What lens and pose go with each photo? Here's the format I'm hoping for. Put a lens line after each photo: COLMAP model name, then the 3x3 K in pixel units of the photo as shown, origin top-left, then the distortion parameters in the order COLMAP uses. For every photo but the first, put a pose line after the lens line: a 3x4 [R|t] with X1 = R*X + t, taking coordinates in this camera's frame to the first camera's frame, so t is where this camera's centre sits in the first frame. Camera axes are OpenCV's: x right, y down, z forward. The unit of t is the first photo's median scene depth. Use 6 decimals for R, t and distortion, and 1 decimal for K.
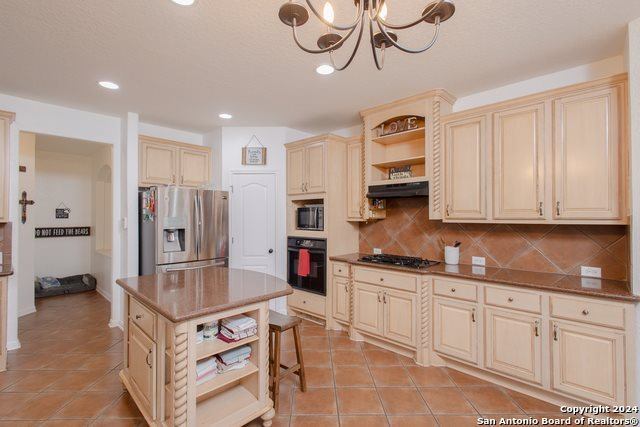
lens RADIAL K [[294.9, 0, 317.3], [0, 294.9, 212.5], [0, 0, 1]] dist [0.014430, -0.005822]
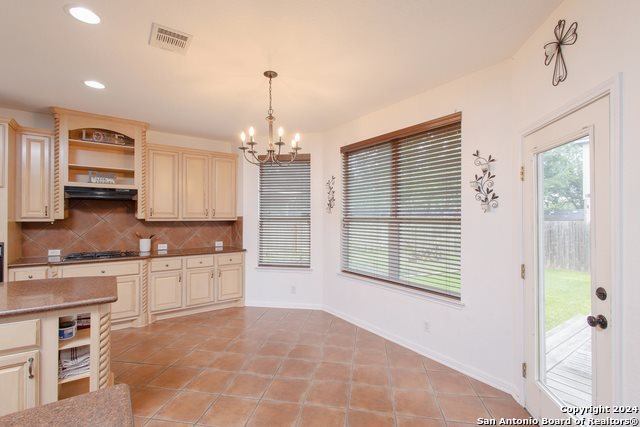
lens RADIAL K [[294.9, 0, 320.6], [0, 294.9, 216.4], [0, 0, 1]] dist [0.014430, -0.005822]
pose [[0.174626, 0.000756, 0.984634, -0.763571], [-0.016955, 0.999854, 0.002239, -0.004526], [-0.984489, -0.017086, 0.174614, -0.030593]]
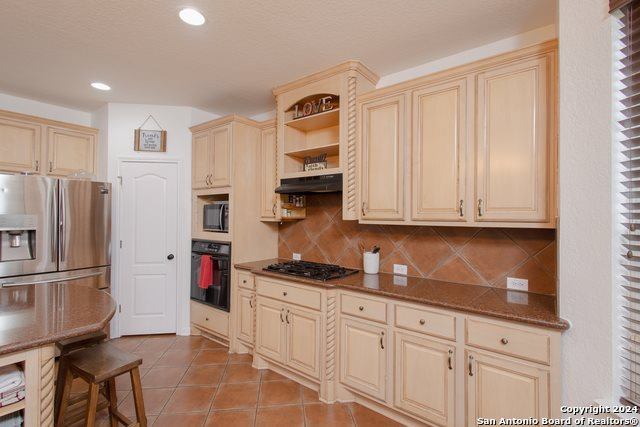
lens RADIAL K [[294.9, 0, 317.9], [0, 294.9, 212.6], [0, 0, 1]] dist [0.014430, -0.005822]
pose [[0.993876, 0.009535, 0.110088, 0.215537], [-0.009829, 0.999949, 0.002127, 0.001813], [-0.110062, -0.003196, 0.993920, 0.186354]]
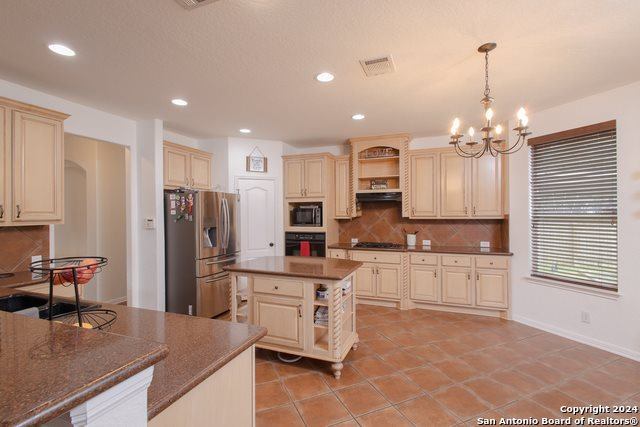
lens RADIAL K [[294.9, 0, 318.7], [0, 294.9, 213.2], [0, 0, 1]] dist [0.014430, -0.005822]
pose [[0.919745, -0.006117, 0.392470, -0.613790], [0.001106, 0.999915, 0.012993, -0.016373], [-0.392516, -0.011517, 0.919673, -0.237779]]
